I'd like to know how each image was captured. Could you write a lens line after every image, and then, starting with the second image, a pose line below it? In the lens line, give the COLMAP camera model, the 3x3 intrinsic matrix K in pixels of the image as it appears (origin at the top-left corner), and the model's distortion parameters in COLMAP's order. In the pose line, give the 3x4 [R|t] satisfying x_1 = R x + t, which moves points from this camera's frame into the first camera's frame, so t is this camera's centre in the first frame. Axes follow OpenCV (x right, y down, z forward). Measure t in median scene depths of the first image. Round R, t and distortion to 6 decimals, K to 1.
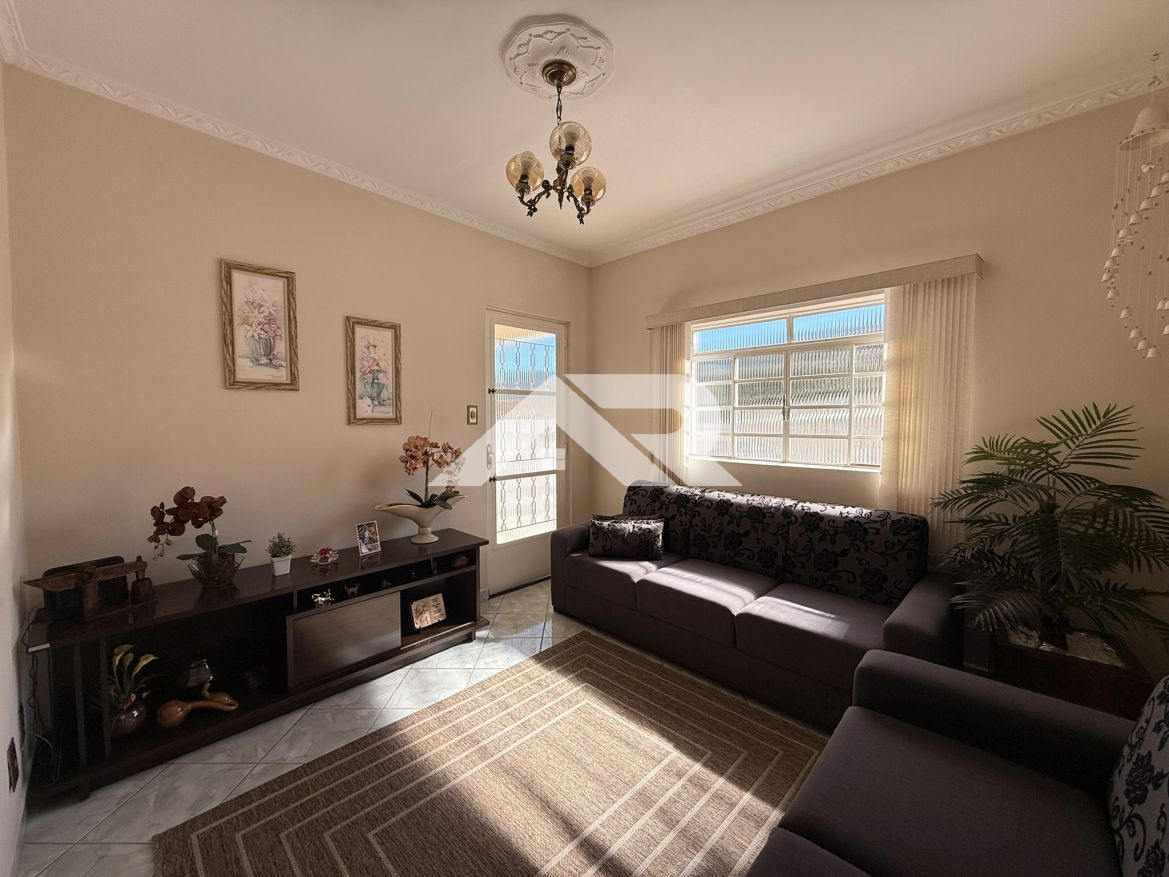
lens RADIAL K [[465.3, 0, 581.3], [0, 465.3, 438.3], [0, 0, 1]] dist [-0.000637, -0.000317]
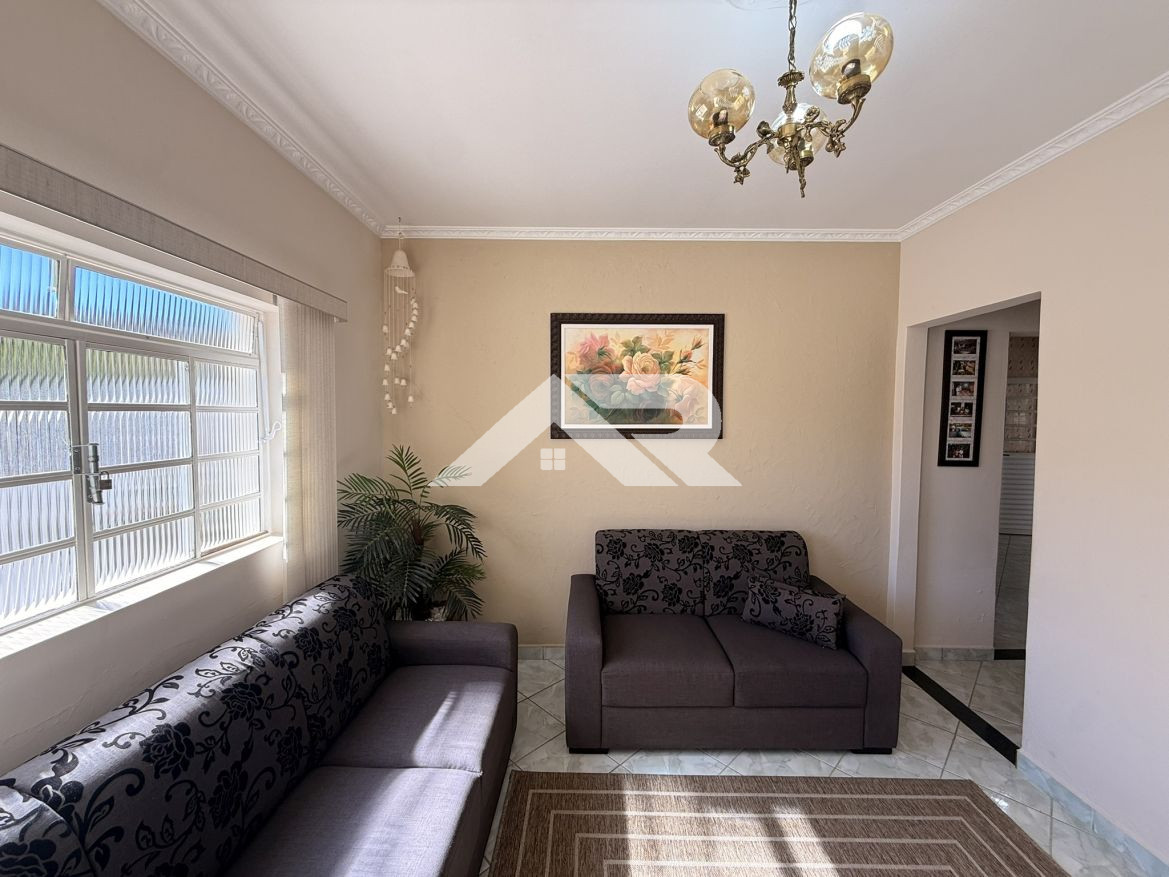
lens RADIAL K [[465.3, 0, 584.5], [0, 465.3, 440.0], [0, 0, 1]] dist [-0.000637, -0.000317]
pose [[-0.697021, -0.038418, 0.716021, -0.224998], [0.030728, 0.996046, 0.083355, -0.148133], [-0.716392, 0.080102, -0.693085, 1.211019]]
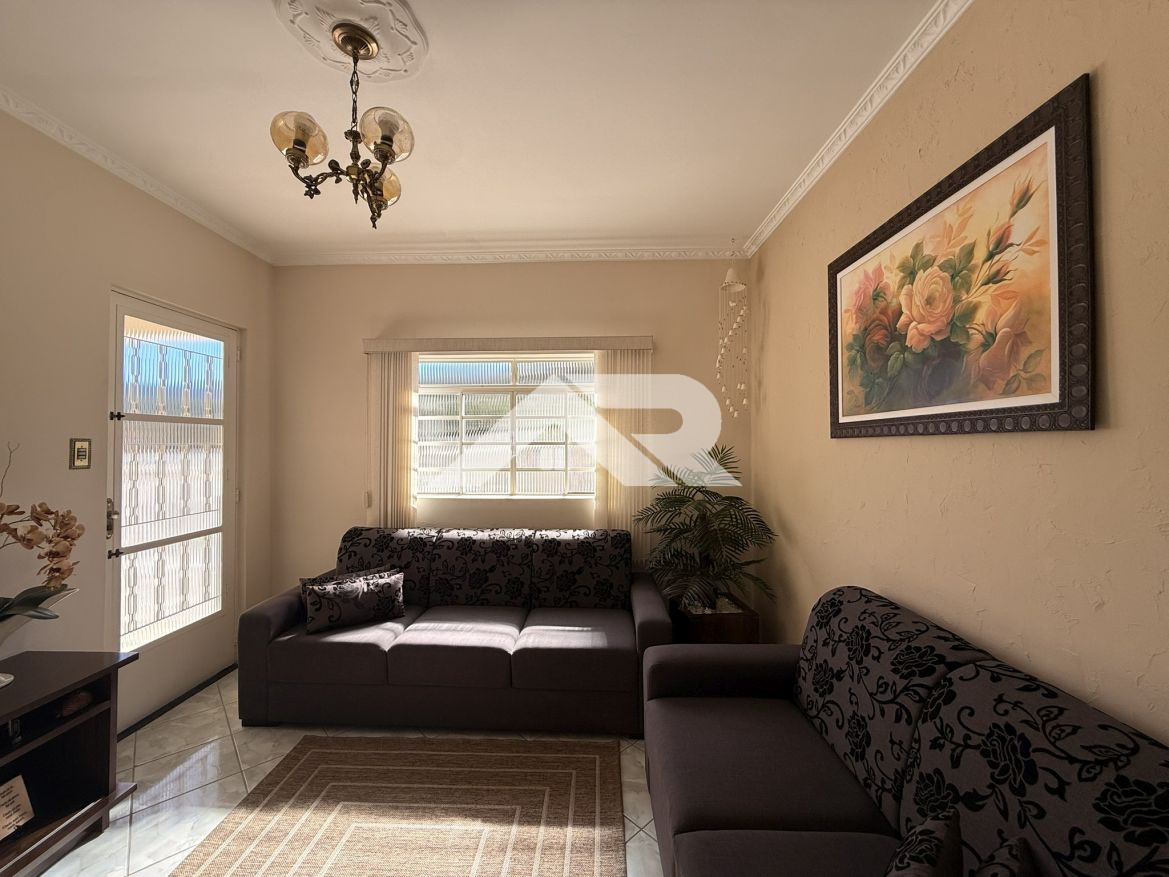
lens RADIAL K [[465.3, 0, 582.4], [0, 465.3, 438.2], [0, 0, 1]] dist [-0.000637, -0.000317]
pose [[0.733421, 0.010207, 0.679698, -0.220907], [0.031902, 0.998269, -0.049415, -0.026216], [-0.679025, 0.057926, 0.731826, 0.125444]]
